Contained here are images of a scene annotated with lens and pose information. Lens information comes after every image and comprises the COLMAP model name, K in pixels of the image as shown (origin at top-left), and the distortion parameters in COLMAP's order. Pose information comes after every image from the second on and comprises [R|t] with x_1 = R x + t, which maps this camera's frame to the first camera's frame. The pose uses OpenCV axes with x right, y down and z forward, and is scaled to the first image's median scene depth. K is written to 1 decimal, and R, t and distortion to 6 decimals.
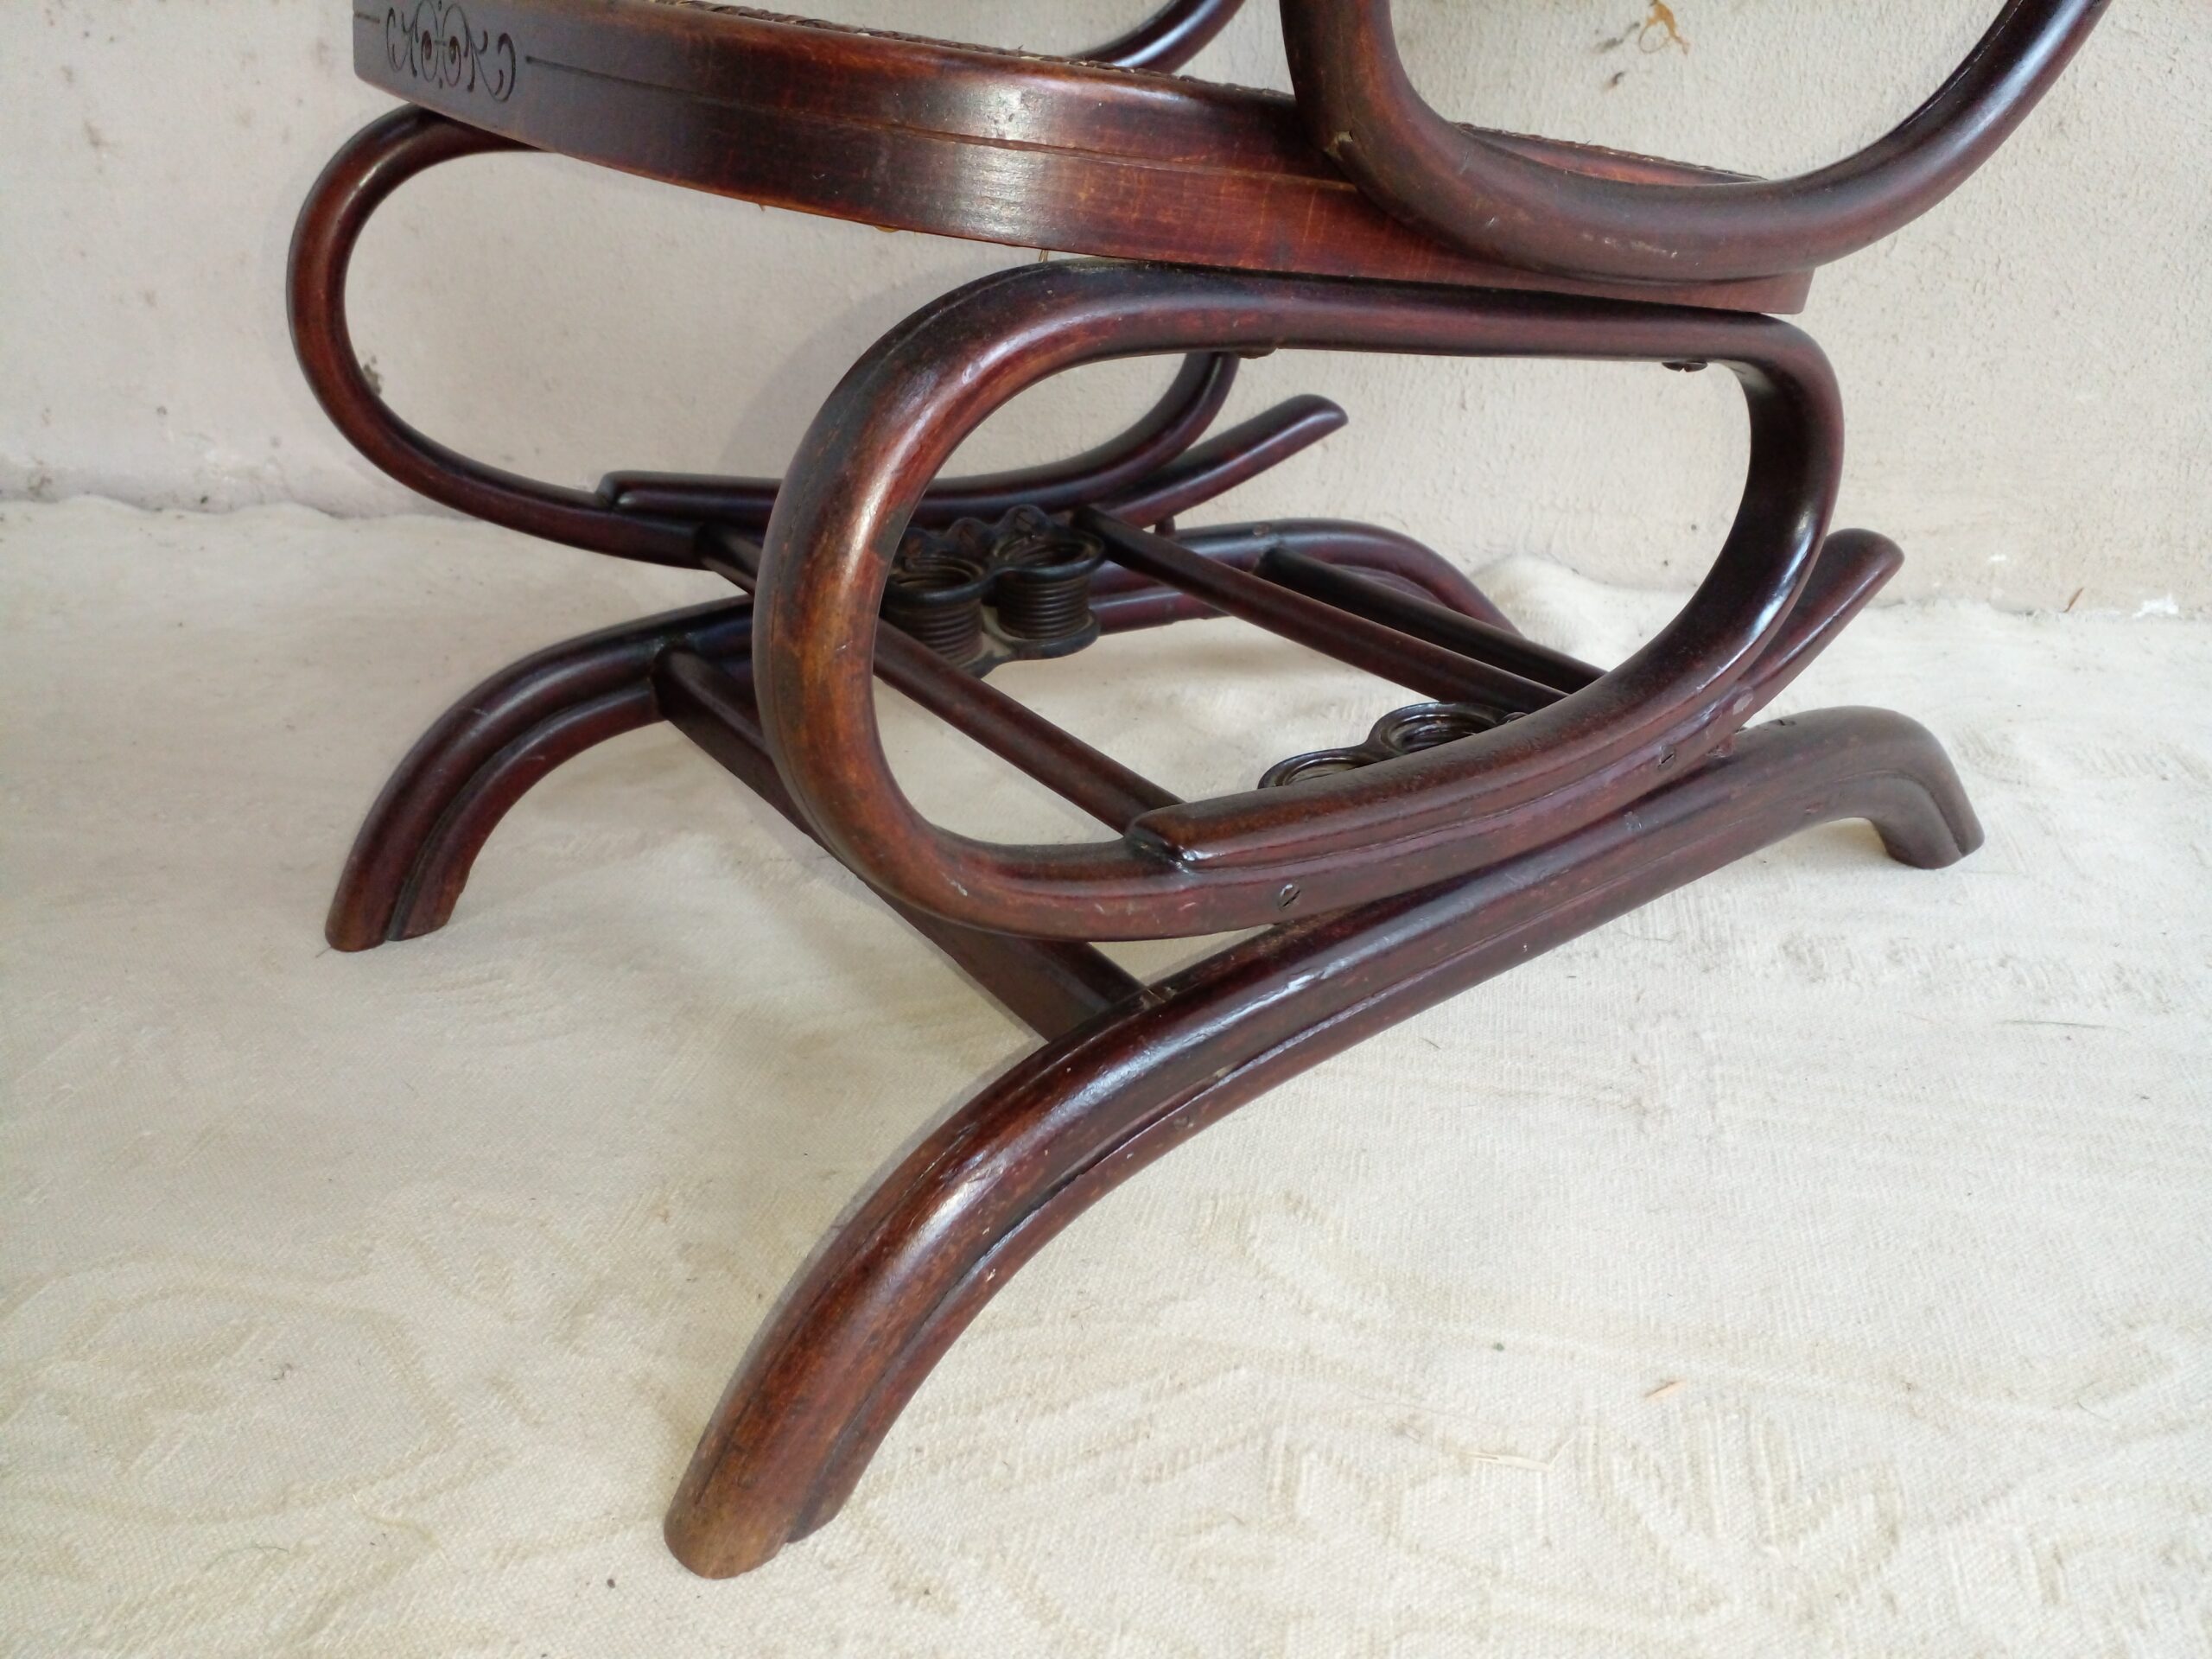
lens RADIAL K [[1776.4, 0, 1093.5], [0, 1776.4, 899.5], [0, 0, 1]] dist [0.007996, -0.014768]
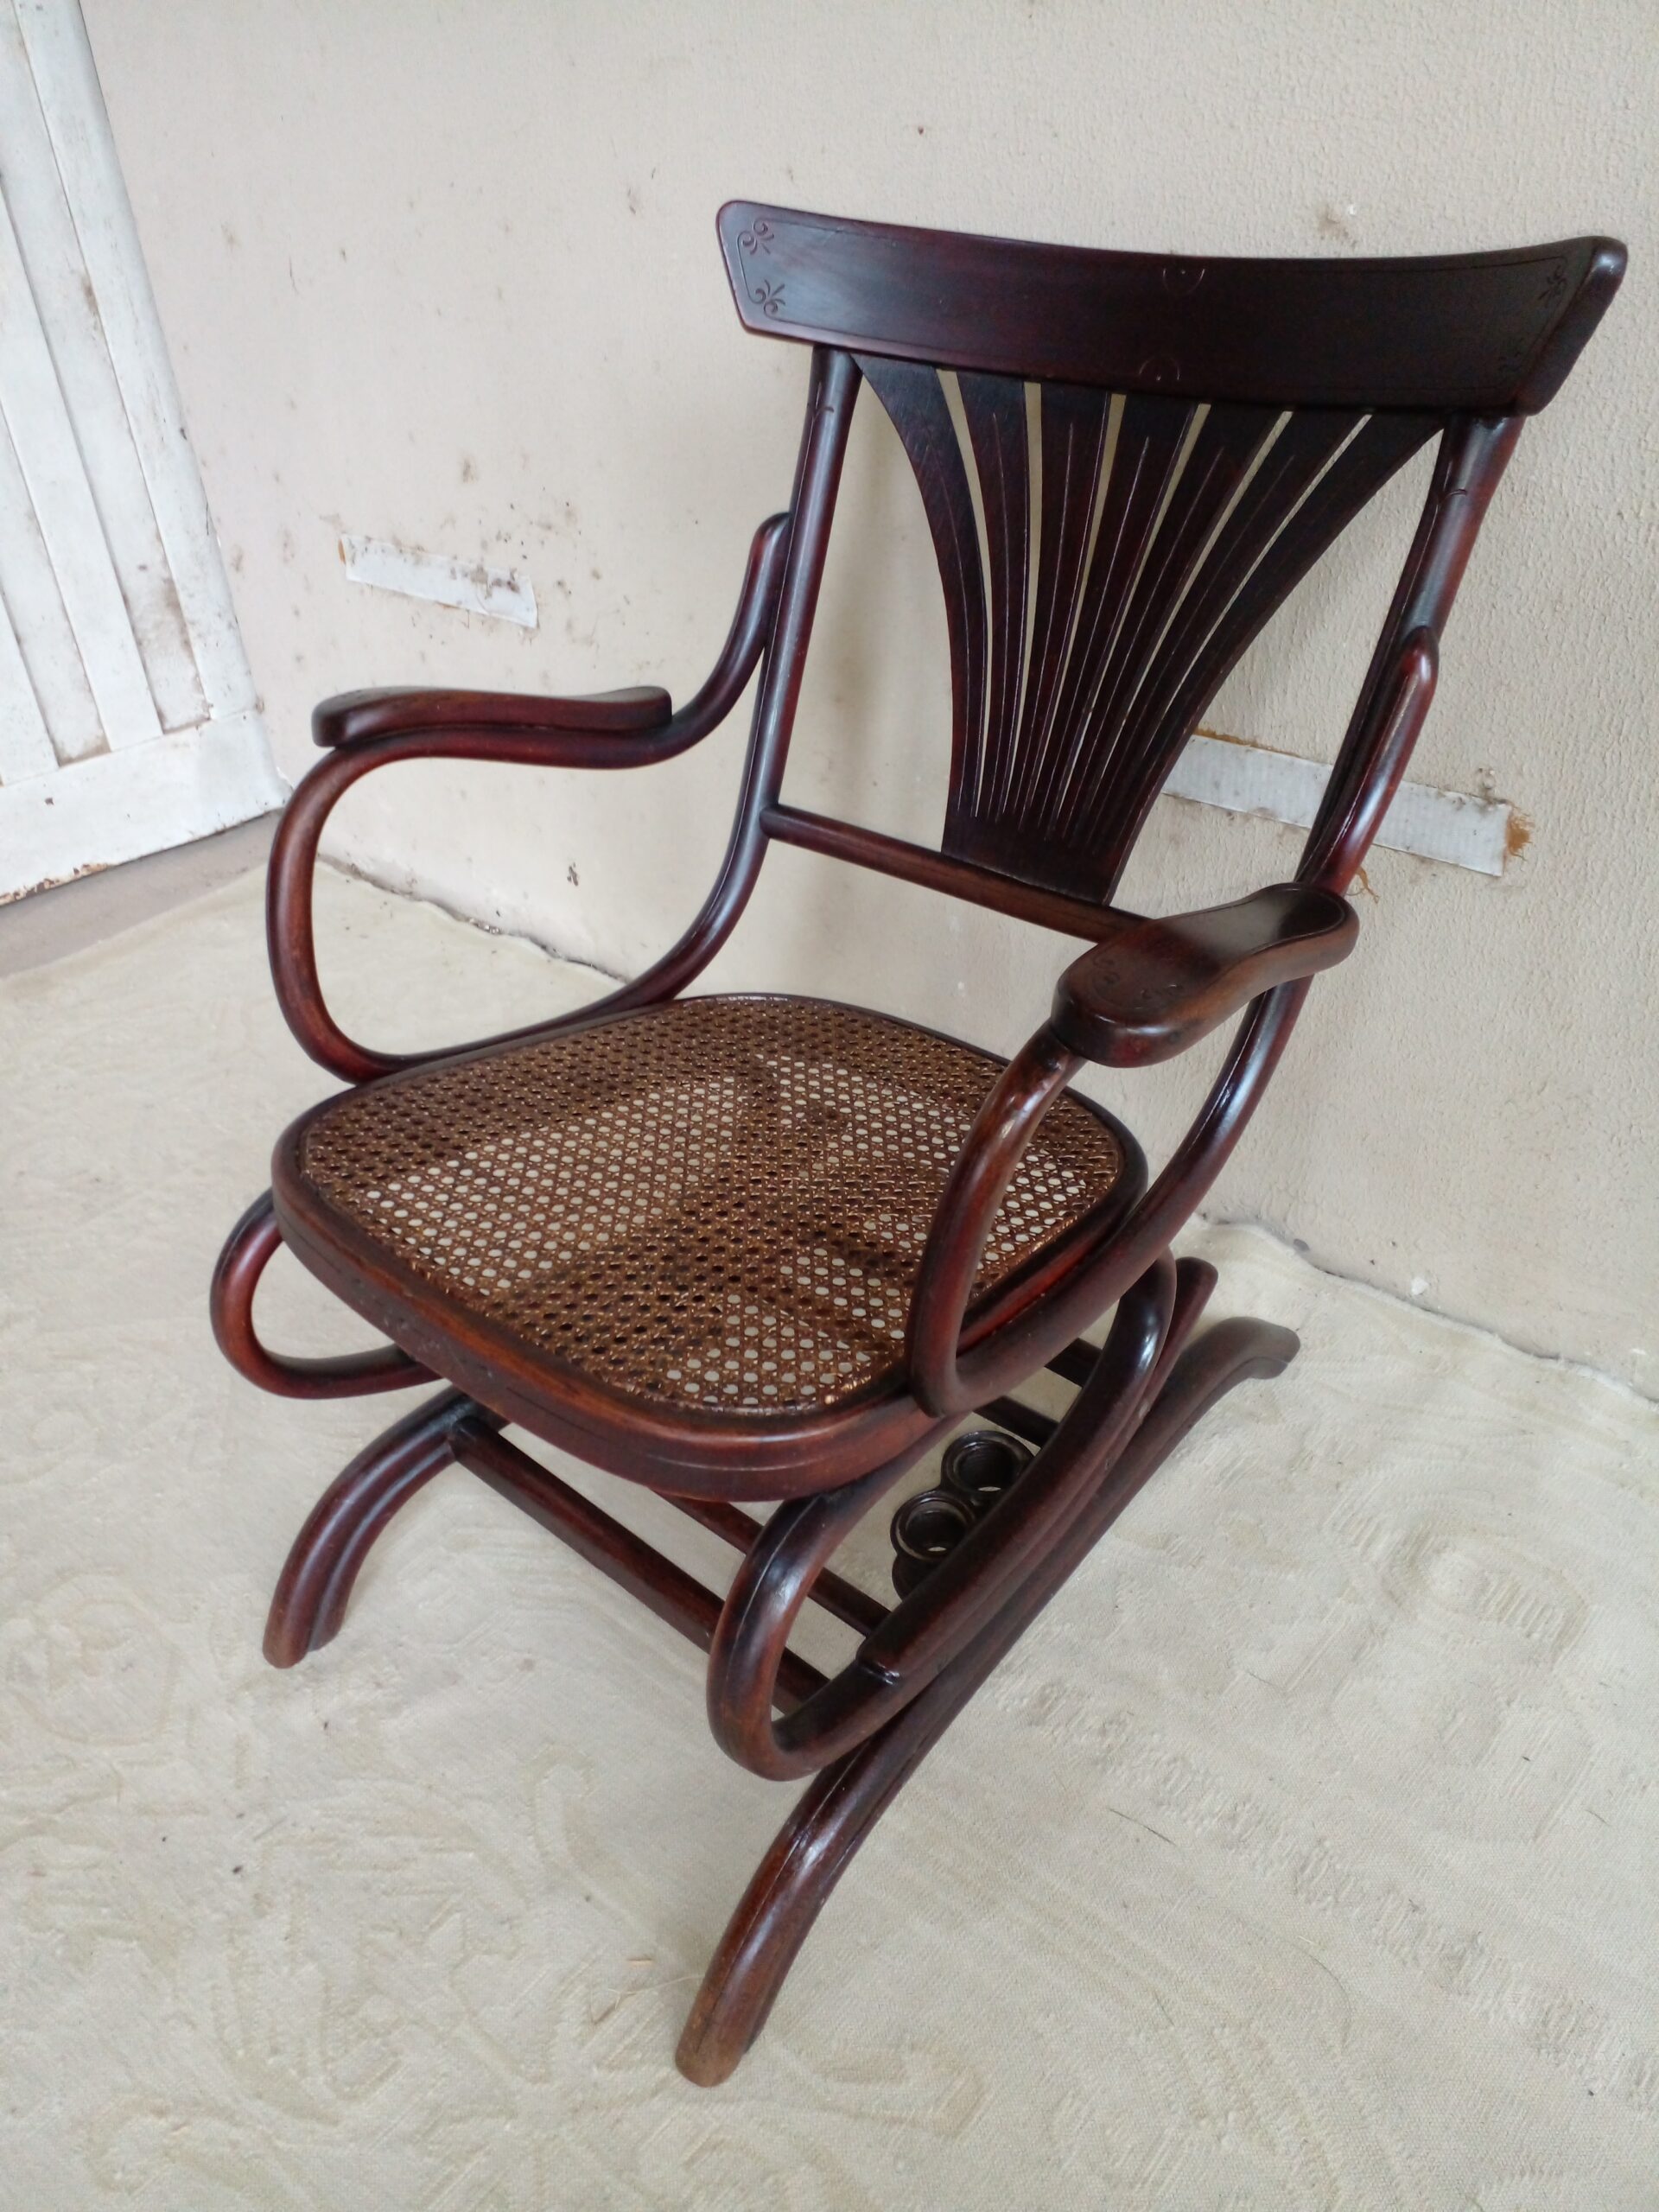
lens RADIAL K [[1790.7, 0, 784.2], [0, 1790.7, 1078.3], [0, 0, 1]] dist [0.001052, -0.004649]
pose [[0.860083, 0.216189, -0.462081, 1.114936], [-0.169015, 0.975368, 0.141744, -0.903316], [0.481342, -0.043813, 0.875437, -0.500894]]
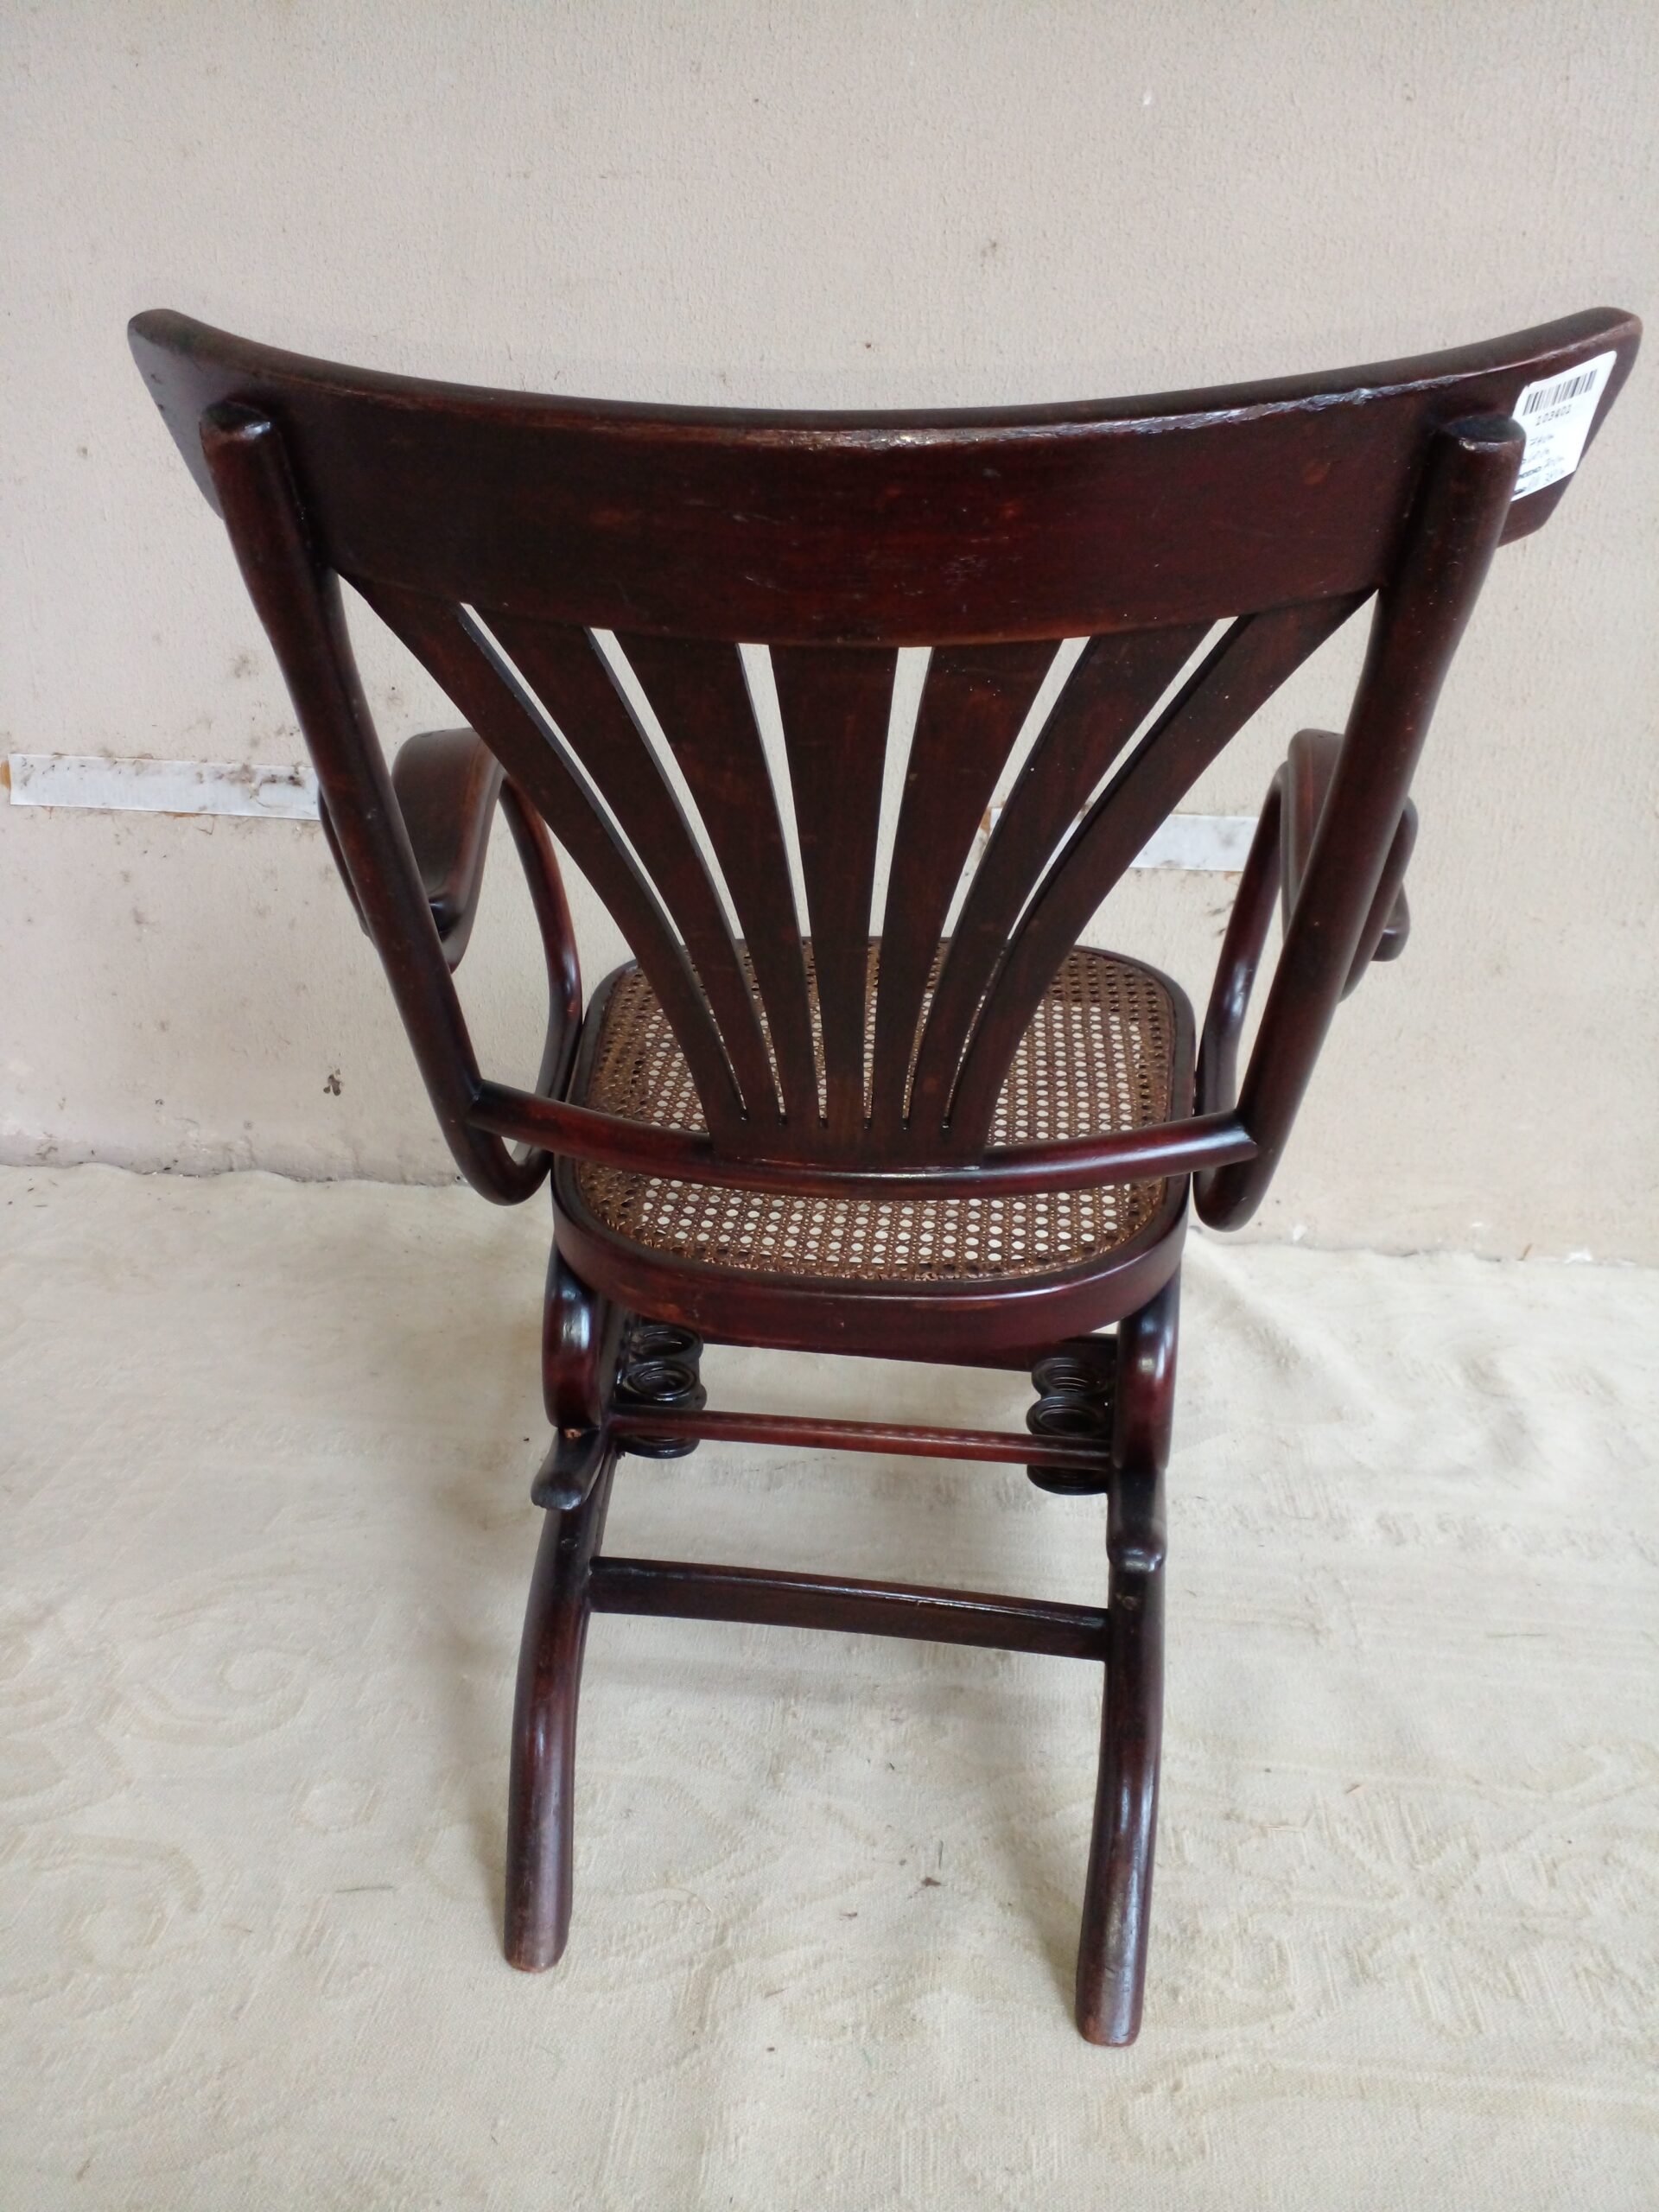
lens RADIAL K [[1797.1, 0, 770.5], [0, 1797.1, 1078.7], [0, 0, 1]] dist [-0.000130, -0.002000]
pose [[0.995279, -0.005651, 0.096891, -0.503833], [0.019771, 0.989175, -0.145401, -0.220537], [-0.095020, 0.146630, 0.984617, -0.990574]]
